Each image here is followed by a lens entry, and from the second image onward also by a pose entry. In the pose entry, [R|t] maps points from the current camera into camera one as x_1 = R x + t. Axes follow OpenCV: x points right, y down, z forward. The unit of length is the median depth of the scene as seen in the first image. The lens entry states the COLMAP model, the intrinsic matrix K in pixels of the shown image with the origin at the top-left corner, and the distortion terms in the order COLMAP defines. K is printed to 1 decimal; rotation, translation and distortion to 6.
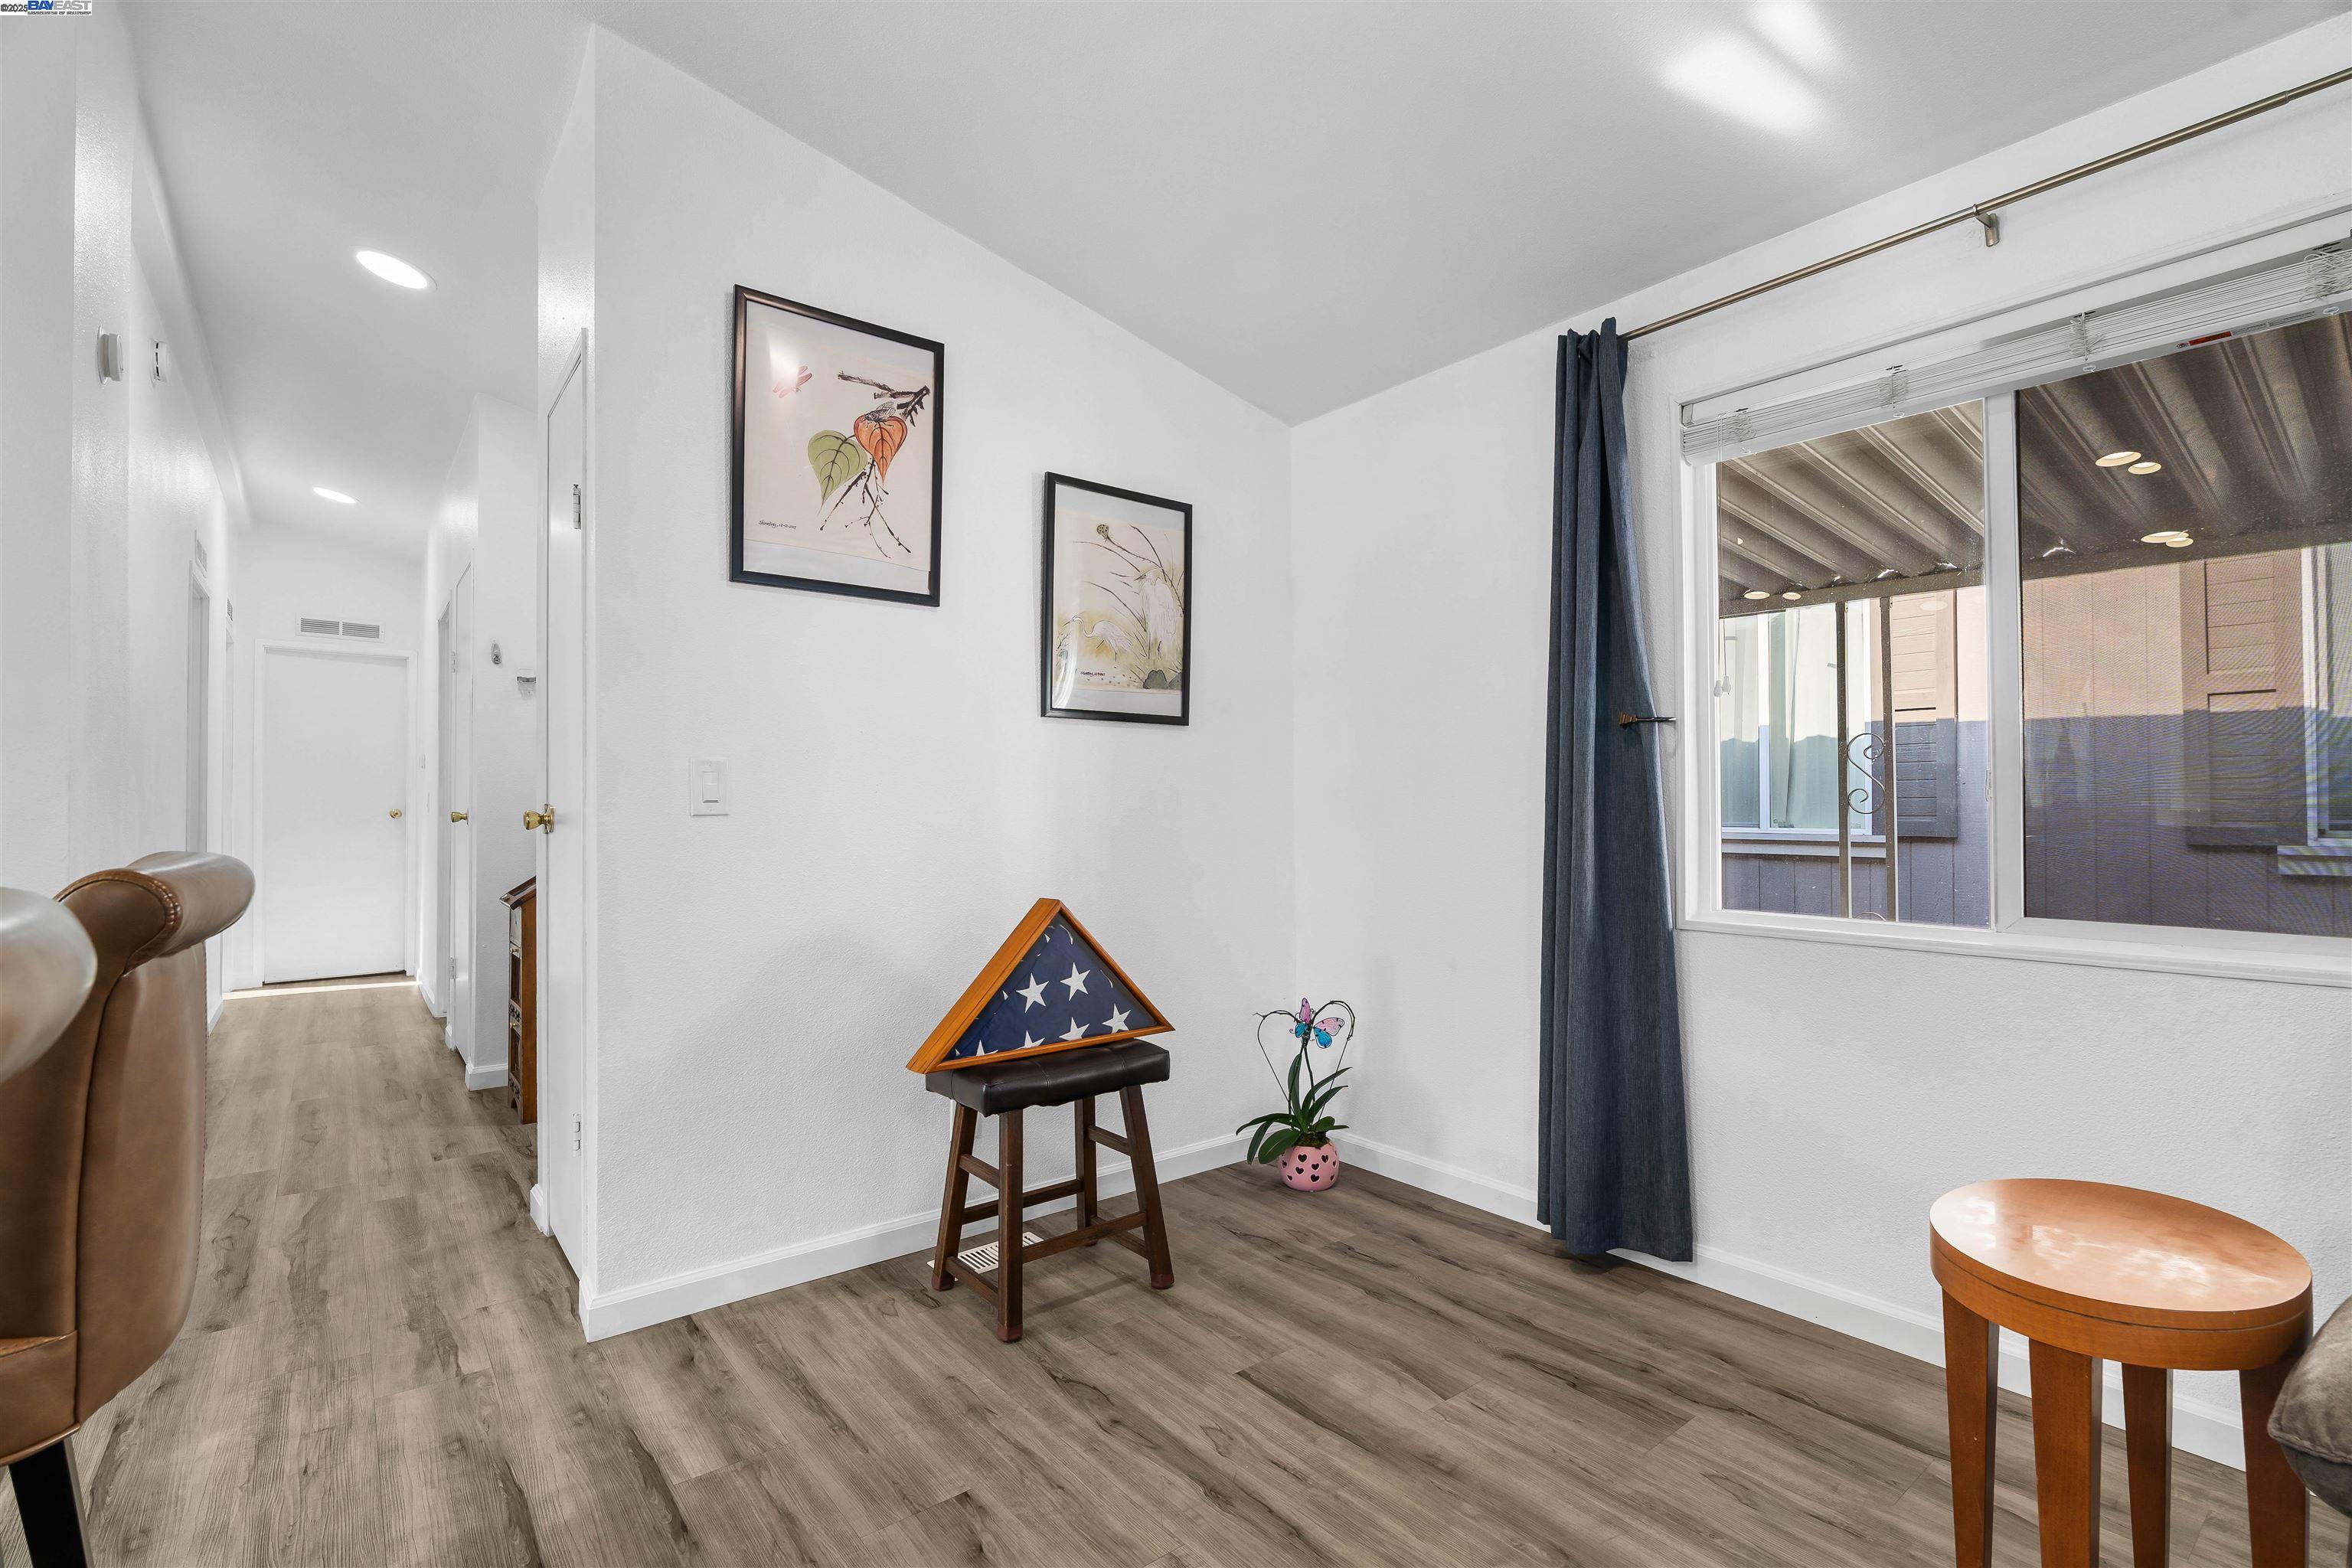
lens RADIAL K [[1052.4, 0, 1163.8], [0, 1052.4, 791.5], [0, 0, 1]] dist [0.000615, -0.000213]
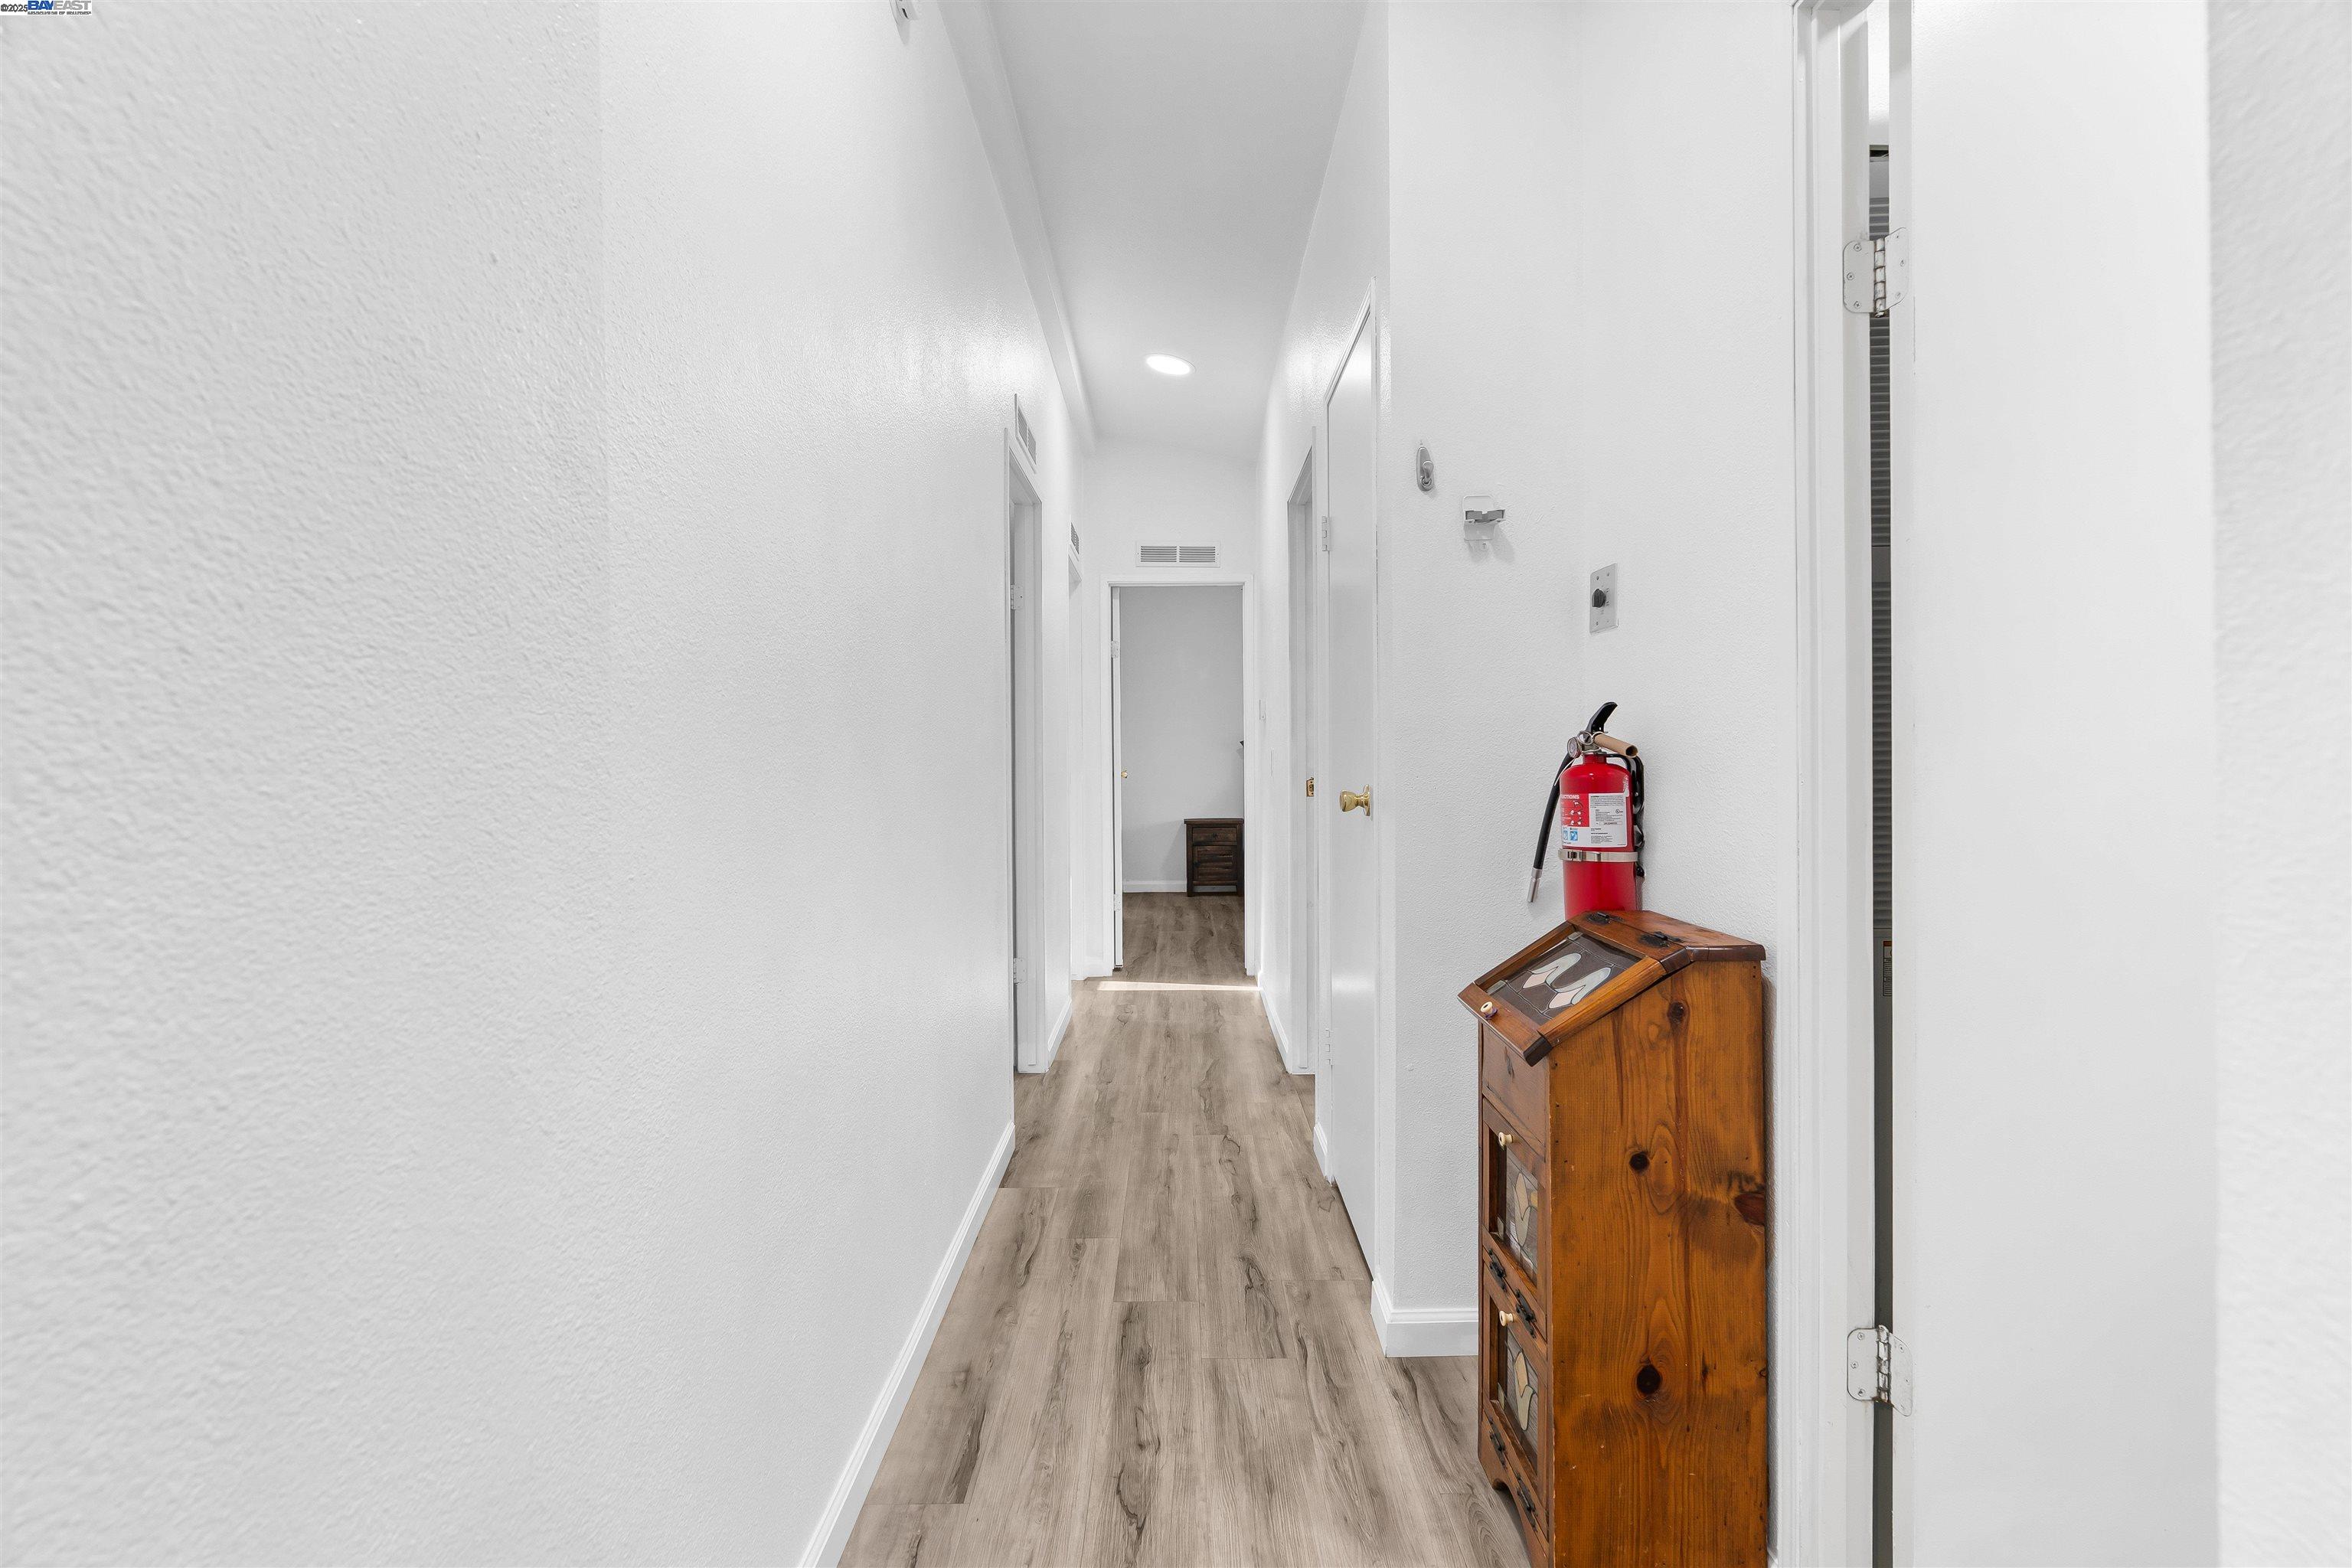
lens RADIAL K [[1079.1, 0, 1184.0], [0, 1079.1, 779.5], [0, 0, 1]] dist [-0.005597, -0.000352]
pose [[0.788159, 0.008458, -0.615413, -0.296294], [0.013039, 0.999452, 0.030436, -0.003328], [0.615333, -0.032013, 0.787617, 0.383352]]
